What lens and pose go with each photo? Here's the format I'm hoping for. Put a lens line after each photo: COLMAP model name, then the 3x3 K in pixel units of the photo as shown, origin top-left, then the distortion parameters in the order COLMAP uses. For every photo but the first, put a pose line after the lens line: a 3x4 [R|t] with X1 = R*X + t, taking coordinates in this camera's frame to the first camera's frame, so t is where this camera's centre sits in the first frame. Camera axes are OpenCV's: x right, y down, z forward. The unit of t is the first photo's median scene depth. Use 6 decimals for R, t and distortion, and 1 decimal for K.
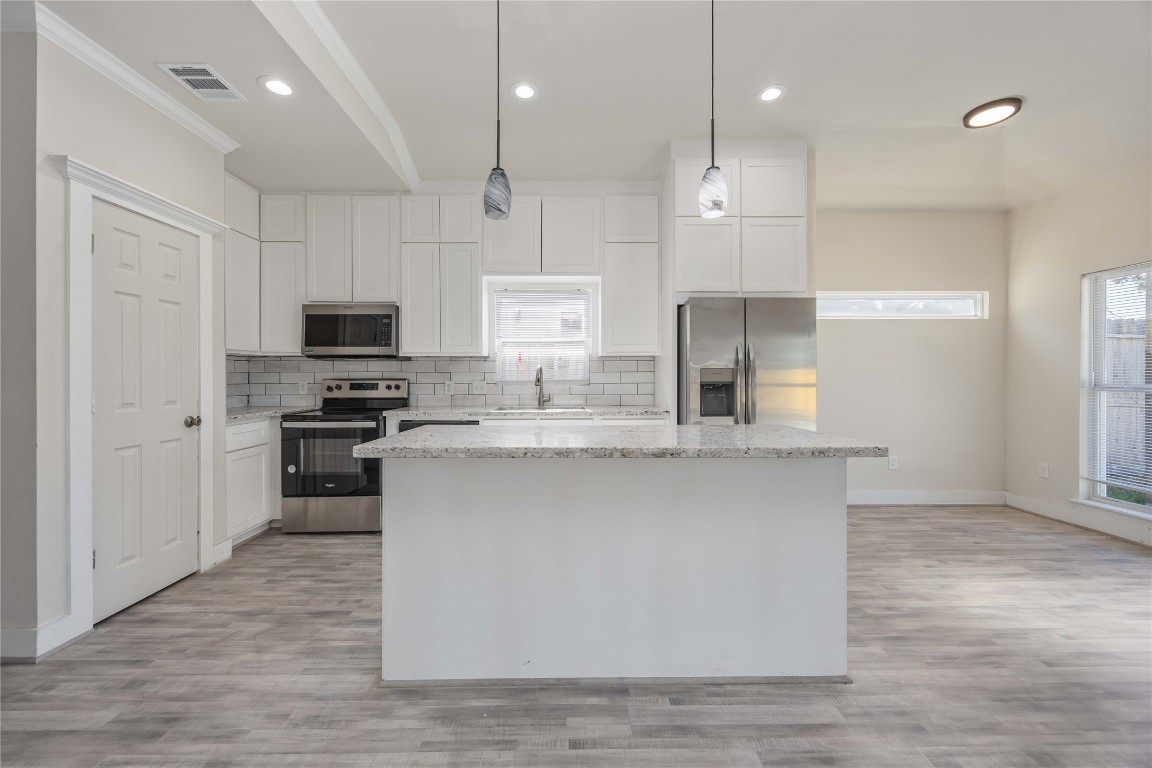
lens RADIAL K [[451.8, 0, 563.4], [0, 451.8, 380.3], [0, 0, 1]] dist [-0.002083, -0.000392]
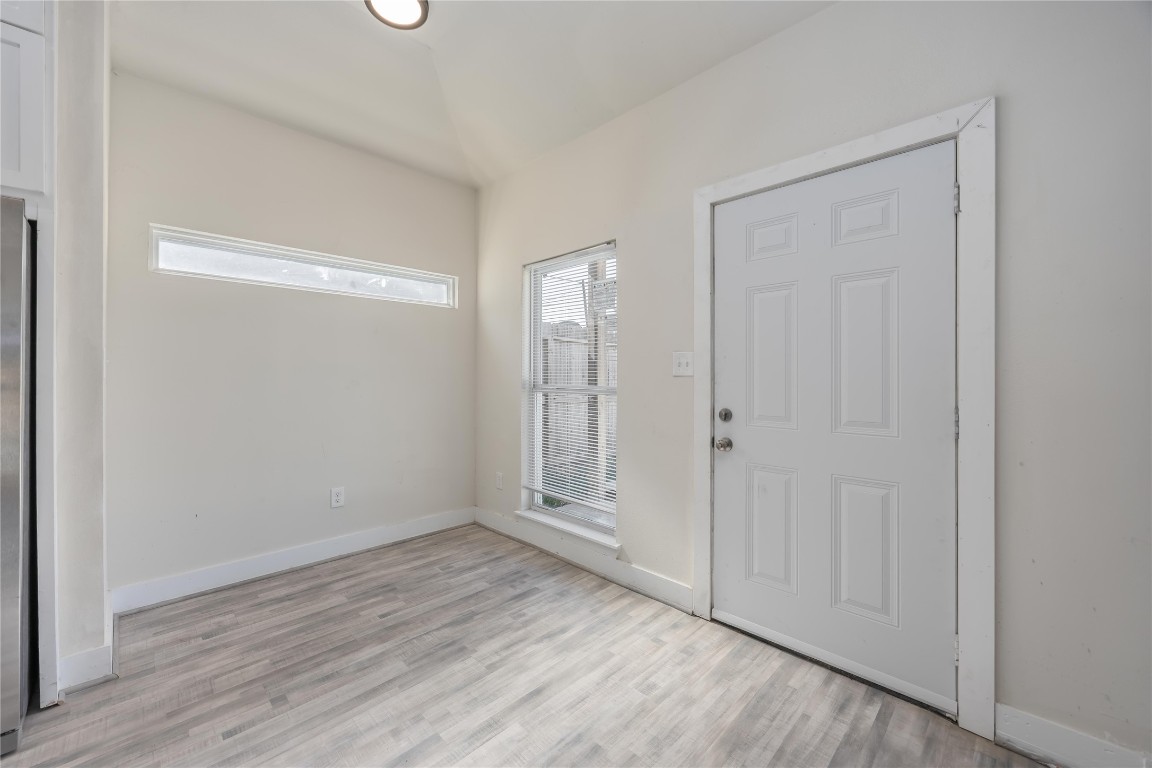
lens RADIAL K [[451.8, 0, 573.2], [0, 451.8, 374.6], [0, 0, 1]] dist [-0.002083, -0.000392]
pose [[0.719012, 0.004137, 0.694985, 0.640533], [-0.000515, 0.999985, -0.005419, -0.008548], [-0.694997, 0.003538, 0.719003, 0.293200]]
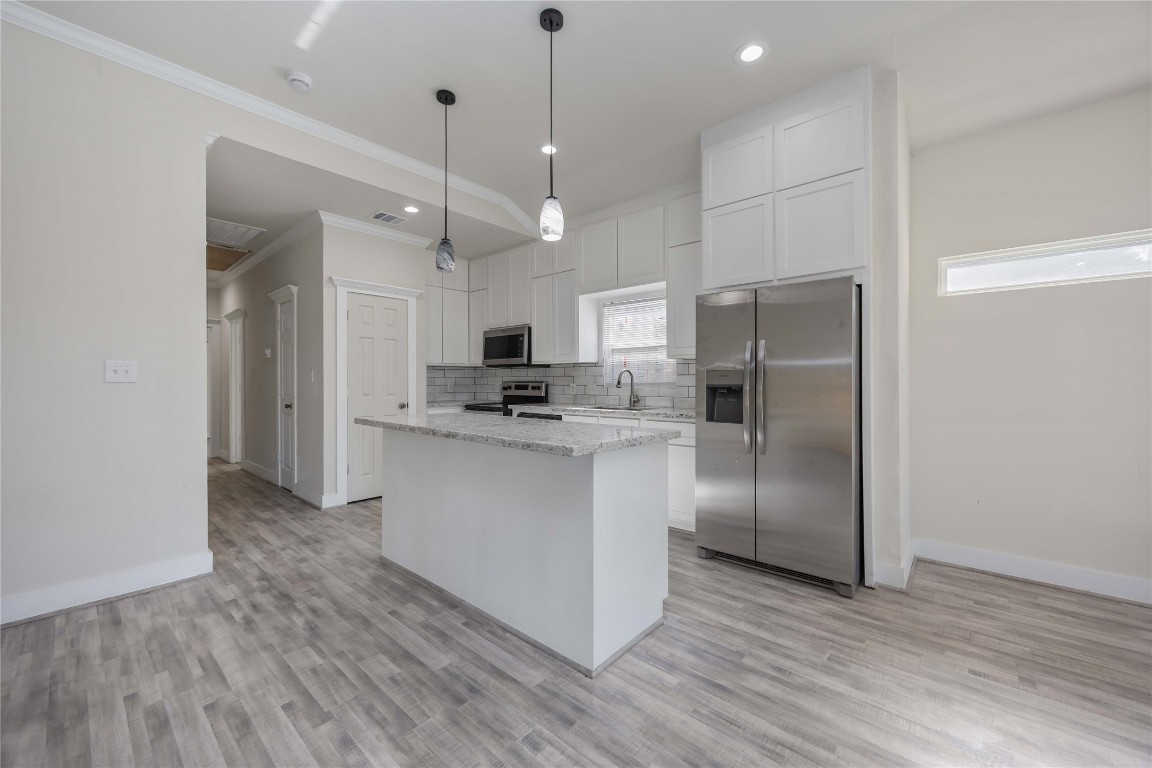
lens RADIAL K [[451.8, 0, 571.8], [0, 451.8, 381.5], [0, 0, 1]] dist [-0.002083, -0.000392]
pose [[0.737189, 0.000869, -0.675686, 0.720031], [-0.004175, 0.999986, -0.003268, 0.000587], [0.675673, 0.005230, 0.737183, 0.117821]]
